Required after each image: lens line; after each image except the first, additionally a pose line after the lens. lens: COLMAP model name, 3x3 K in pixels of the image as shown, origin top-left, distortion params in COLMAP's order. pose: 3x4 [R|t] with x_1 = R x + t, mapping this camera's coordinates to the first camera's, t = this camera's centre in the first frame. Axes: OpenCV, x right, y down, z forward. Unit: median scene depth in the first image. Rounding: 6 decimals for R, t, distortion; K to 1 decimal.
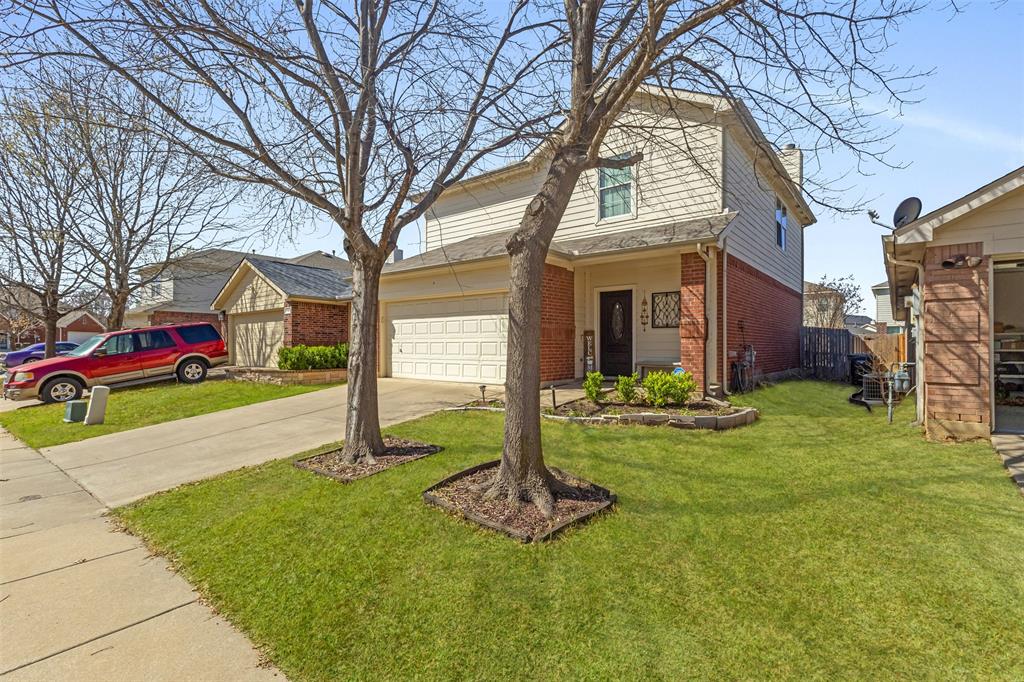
lens RADIAL K [[485.3, 0, 511.2], [0, 485.3, 342.7], [0, 0, 1]] dist [0.000009, -0.000001]
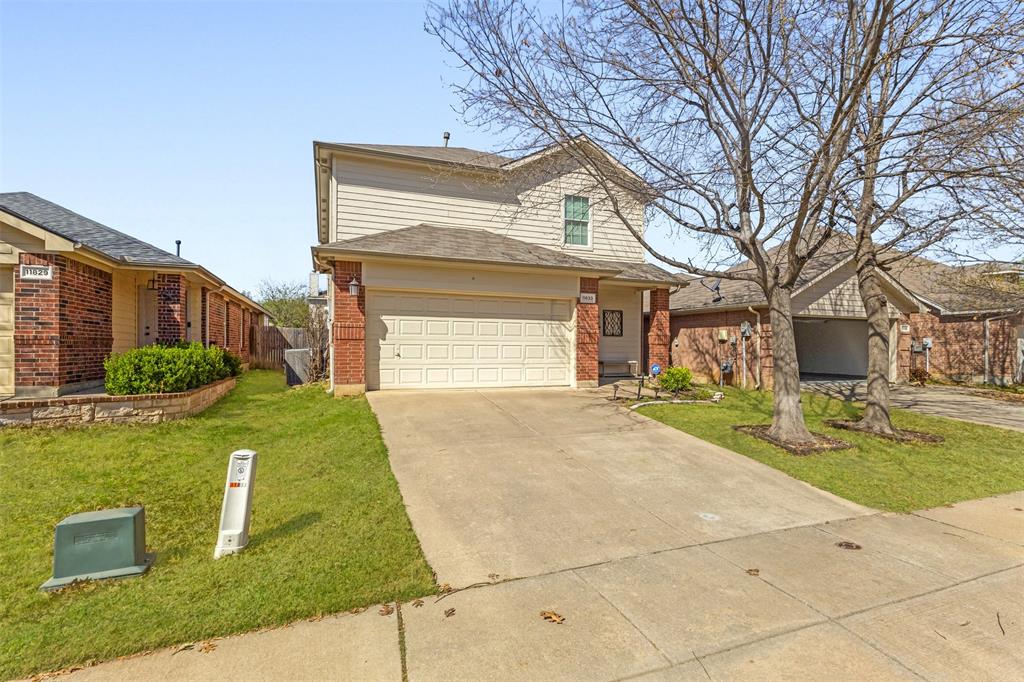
lens RADIAL K [[485.3, 0, 511.8], [0, 485.3, 345.2], [0, 0, 1]] dist [0.000009, -0.000001]
pose [[0.502810, 0.007273, 0.864367, -0.908430], [-0.009602, 0.999950, -0.002828, 0.001293], [-0.864344, -0.006877, 0.502854, 0.497450]]
